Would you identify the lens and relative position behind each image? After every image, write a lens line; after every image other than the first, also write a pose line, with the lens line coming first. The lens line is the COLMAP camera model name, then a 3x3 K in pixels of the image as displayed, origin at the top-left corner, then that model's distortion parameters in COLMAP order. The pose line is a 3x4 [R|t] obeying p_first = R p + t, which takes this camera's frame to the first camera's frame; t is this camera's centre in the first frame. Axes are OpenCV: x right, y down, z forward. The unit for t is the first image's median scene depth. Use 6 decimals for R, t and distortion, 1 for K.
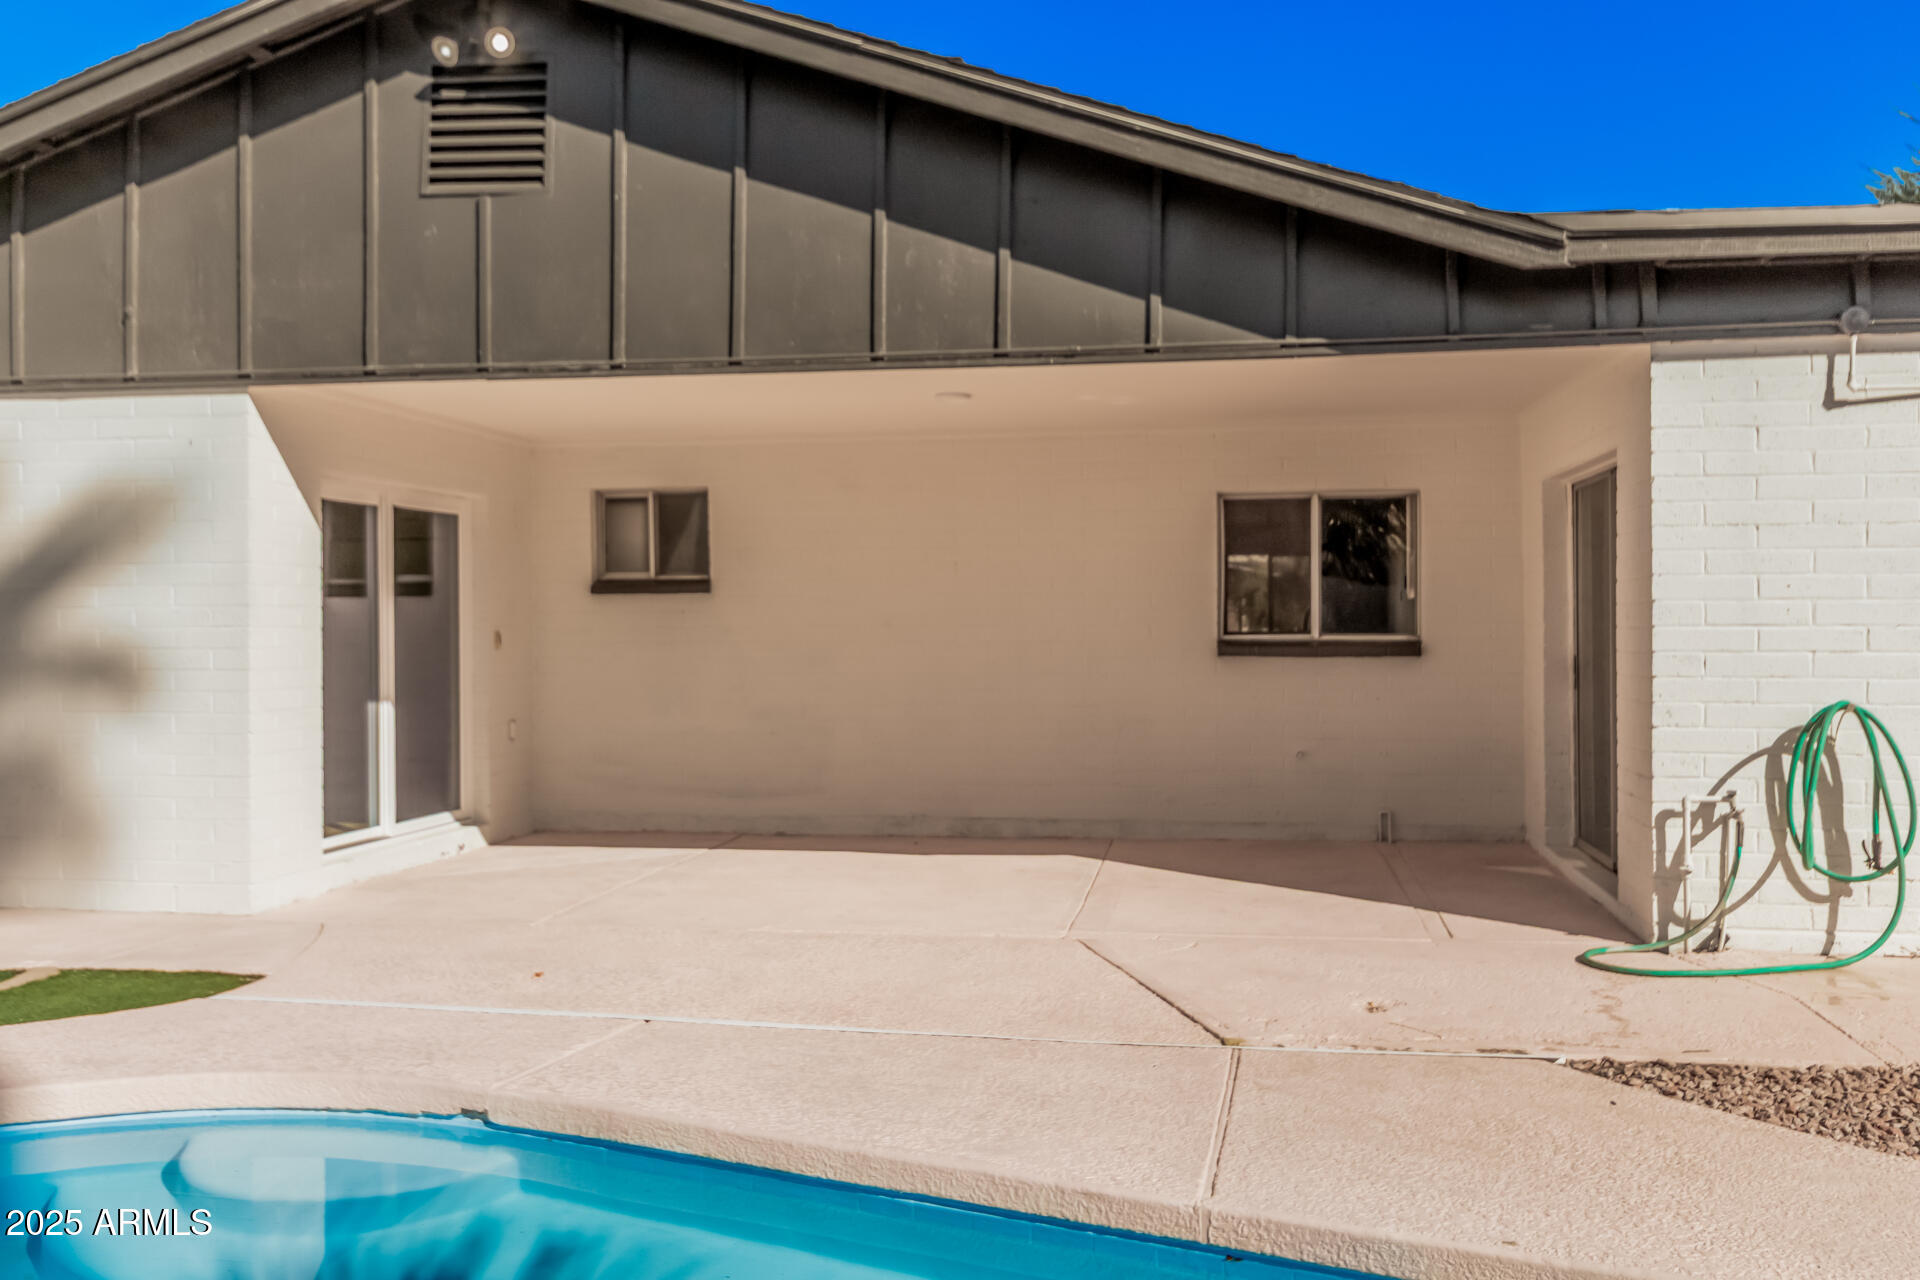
lens RADIAL K [[1596.7, 0, 960.0], [0, 1596.7, 640.0], [0, 0, 1]] dist [-0.004189, -0.002019]
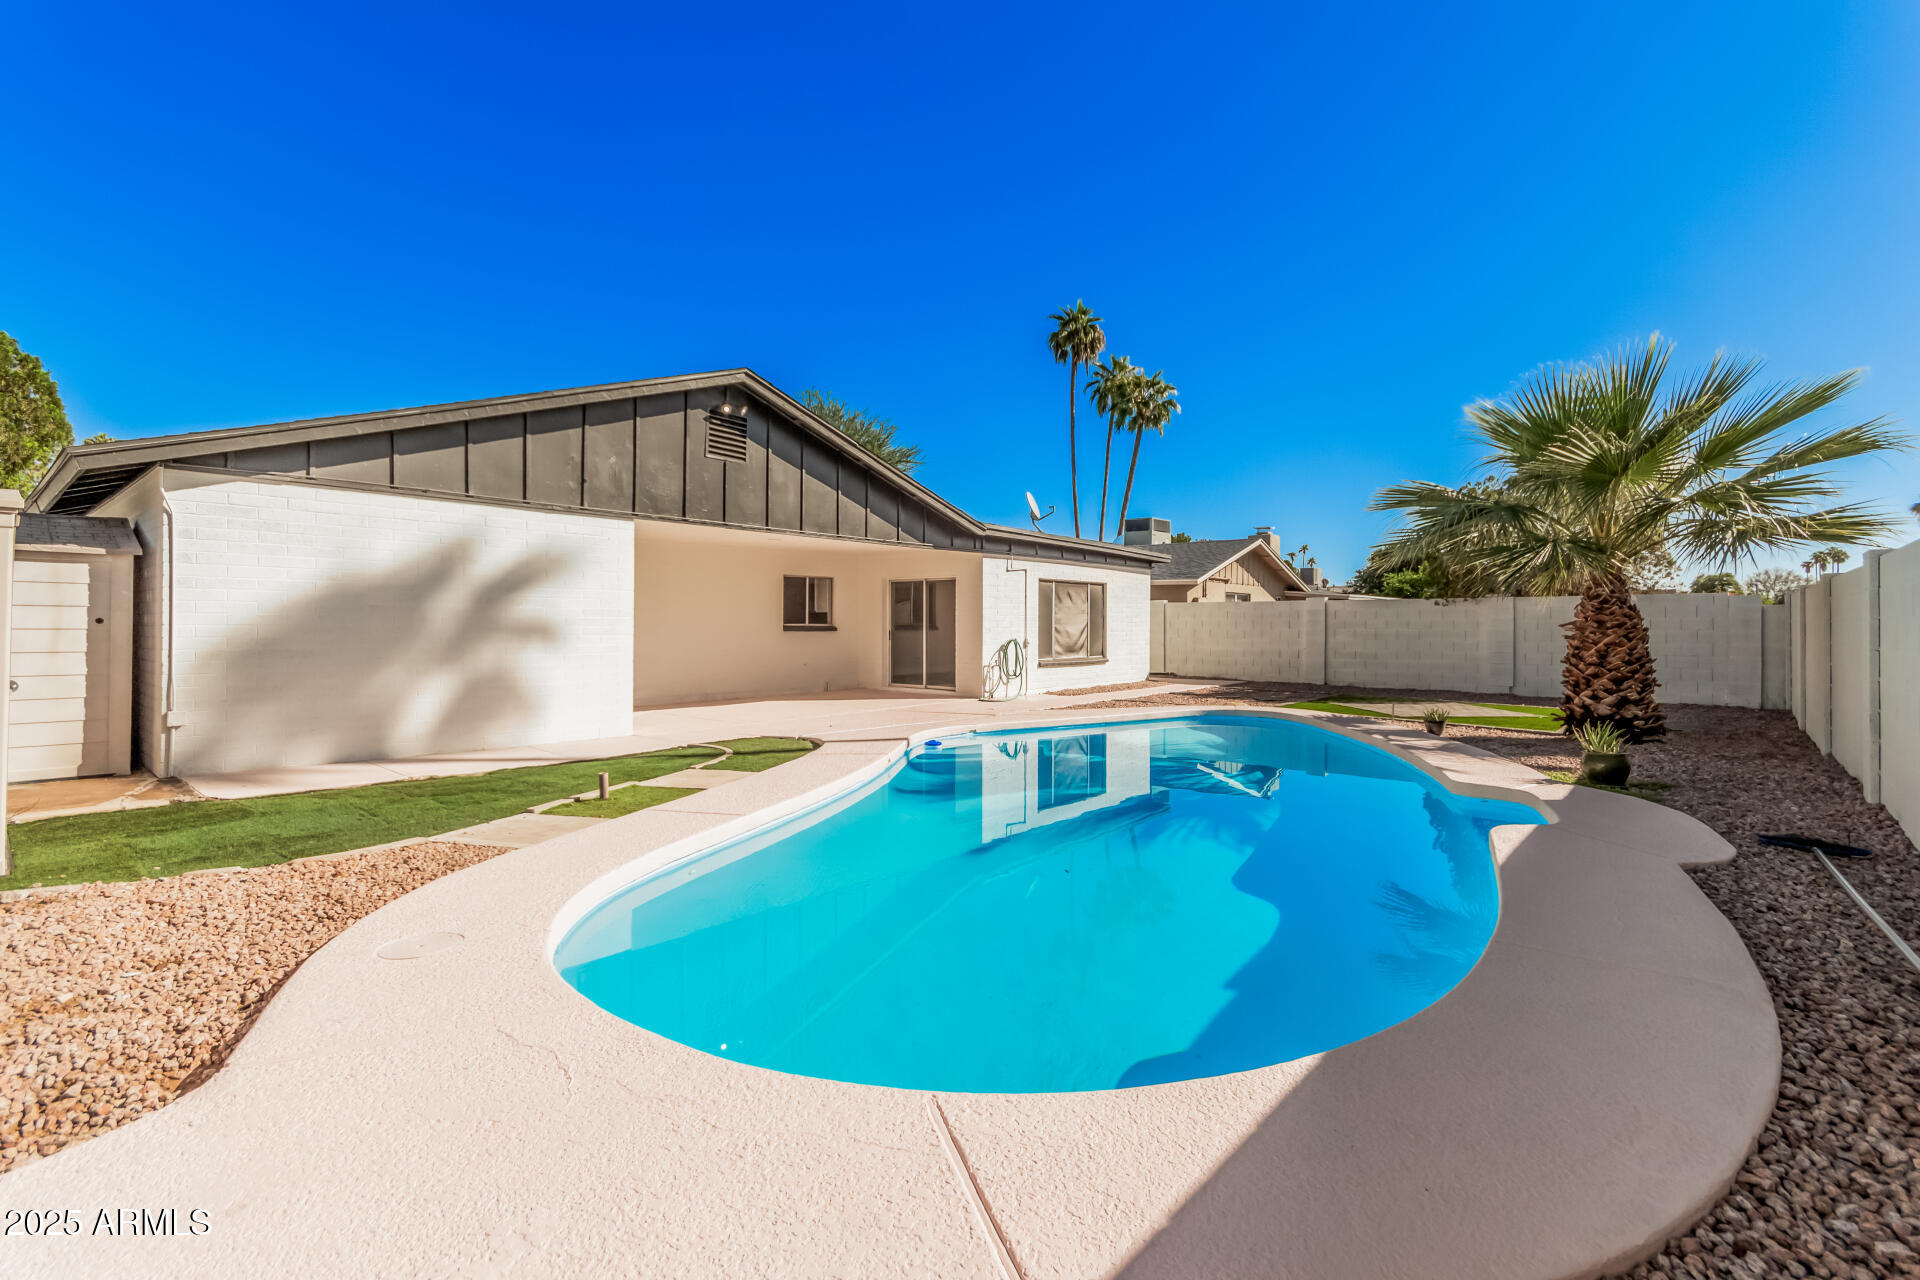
lens RADIAL K [[865.4, 0, 960.0], [0, 865.4, 640.0], [0, 0, 1]] dist [0.009793, 0.000205]
pose [[0.560649, -0.001426, 0.828052, -1.344167], [-0.001152, 0.999996, 0.002502, 0.031171], [-0.828052, -0.002356, 0.560646, -0.193912]]
